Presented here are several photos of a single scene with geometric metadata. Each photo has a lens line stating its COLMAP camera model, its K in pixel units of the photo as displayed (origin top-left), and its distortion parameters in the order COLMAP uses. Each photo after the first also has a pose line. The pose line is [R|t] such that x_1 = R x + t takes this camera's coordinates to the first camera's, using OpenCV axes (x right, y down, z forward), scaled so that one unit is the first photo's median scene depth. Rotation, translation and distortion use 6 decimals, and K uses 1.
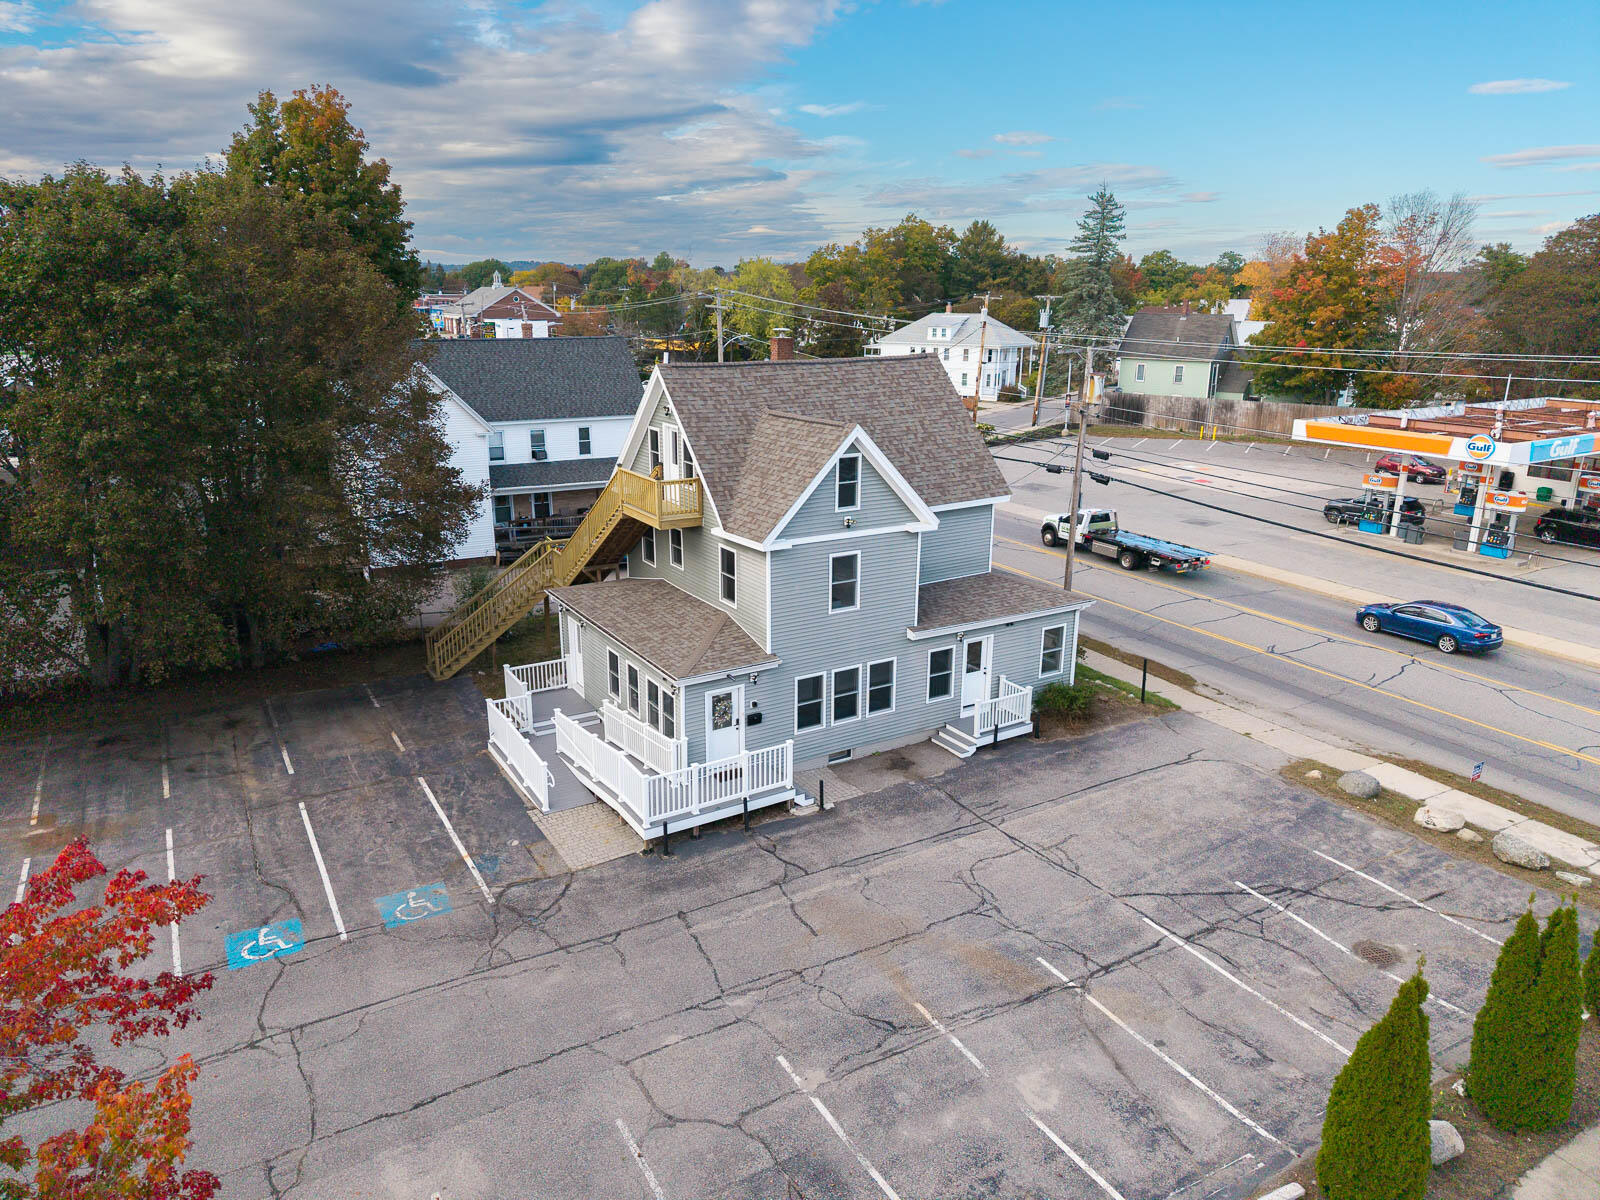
lens RADIAL K [[1063.0, 0, 799.8], [0, 1063.0, 604.7], [0, 0, 1]] dist [0.041657, -0.048621]
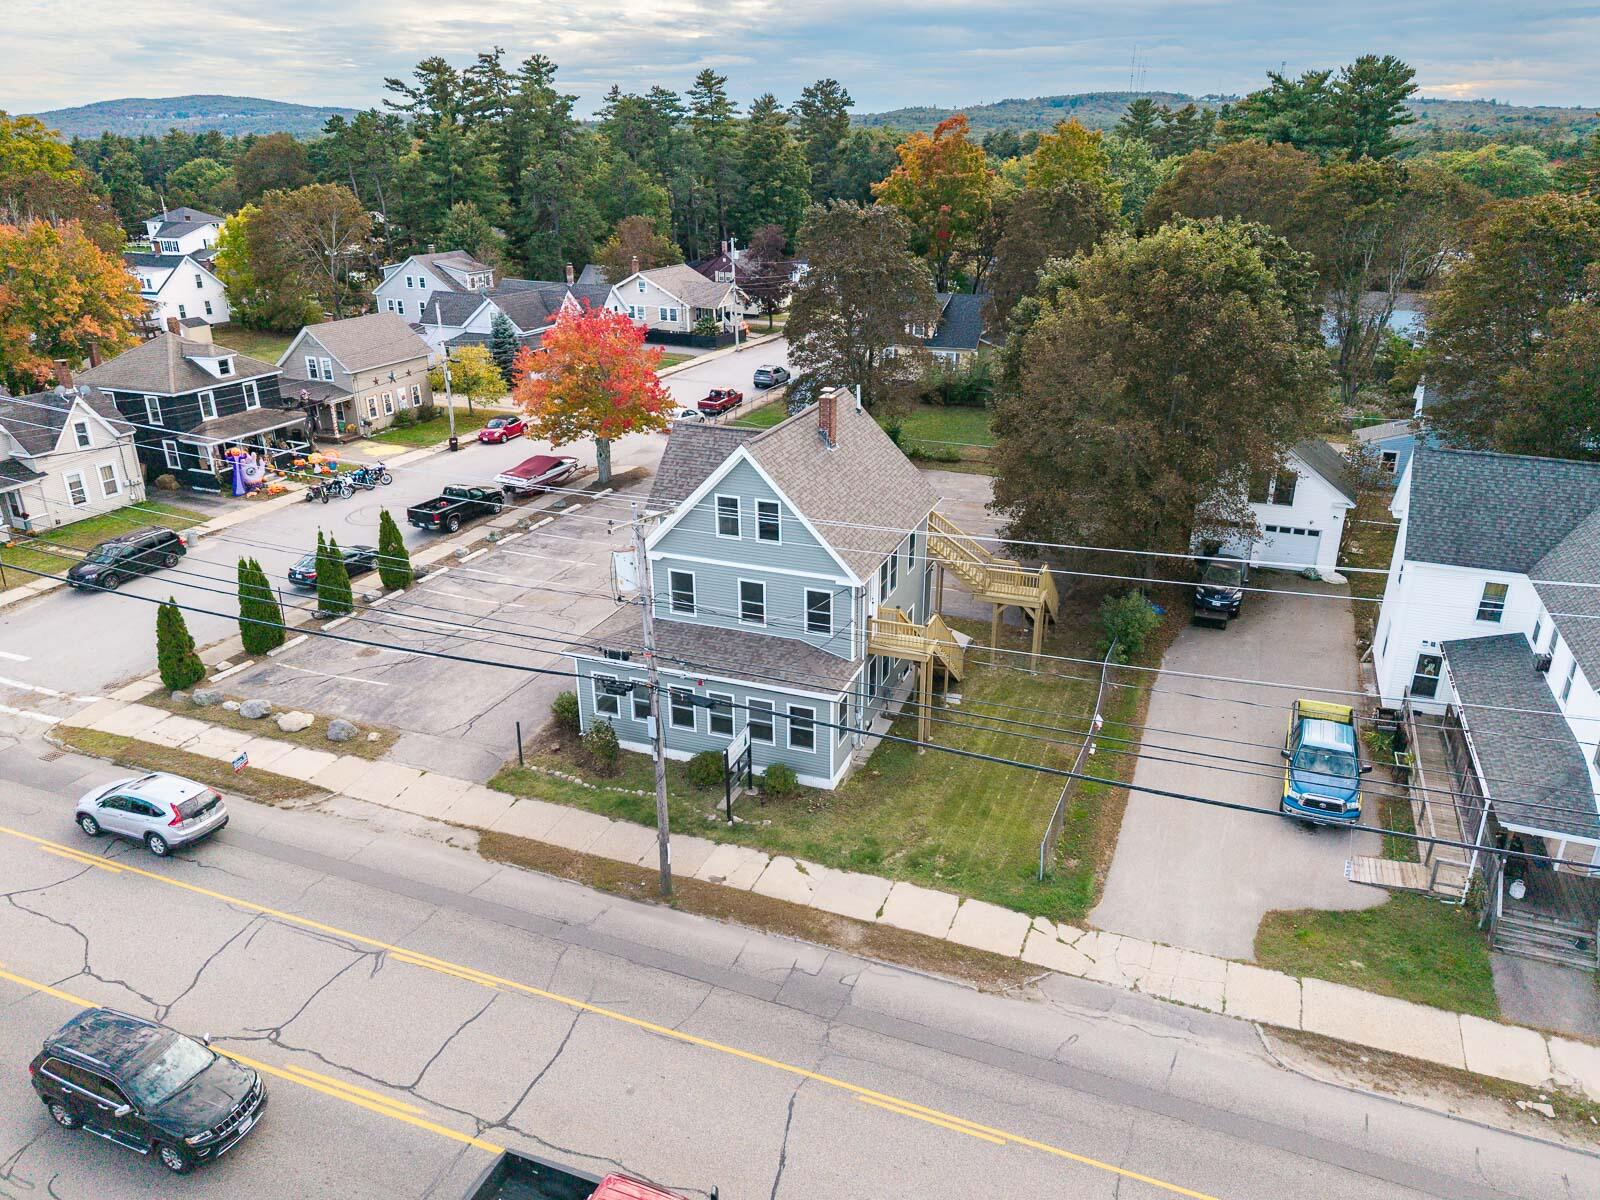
lens RADIAL K [[1111.2, 0, 830.3], [0, 1111.2, 604.0], [0, 0, 1]] dist [0.041154, -0.051857]
pose [[-0.776861, 0.224625, -0.588243, 0.836081], [-0.192025, 0.805190, 0.561066, -0.847757], [0.599677, 0.548828, -0.582387, 2.087770]]
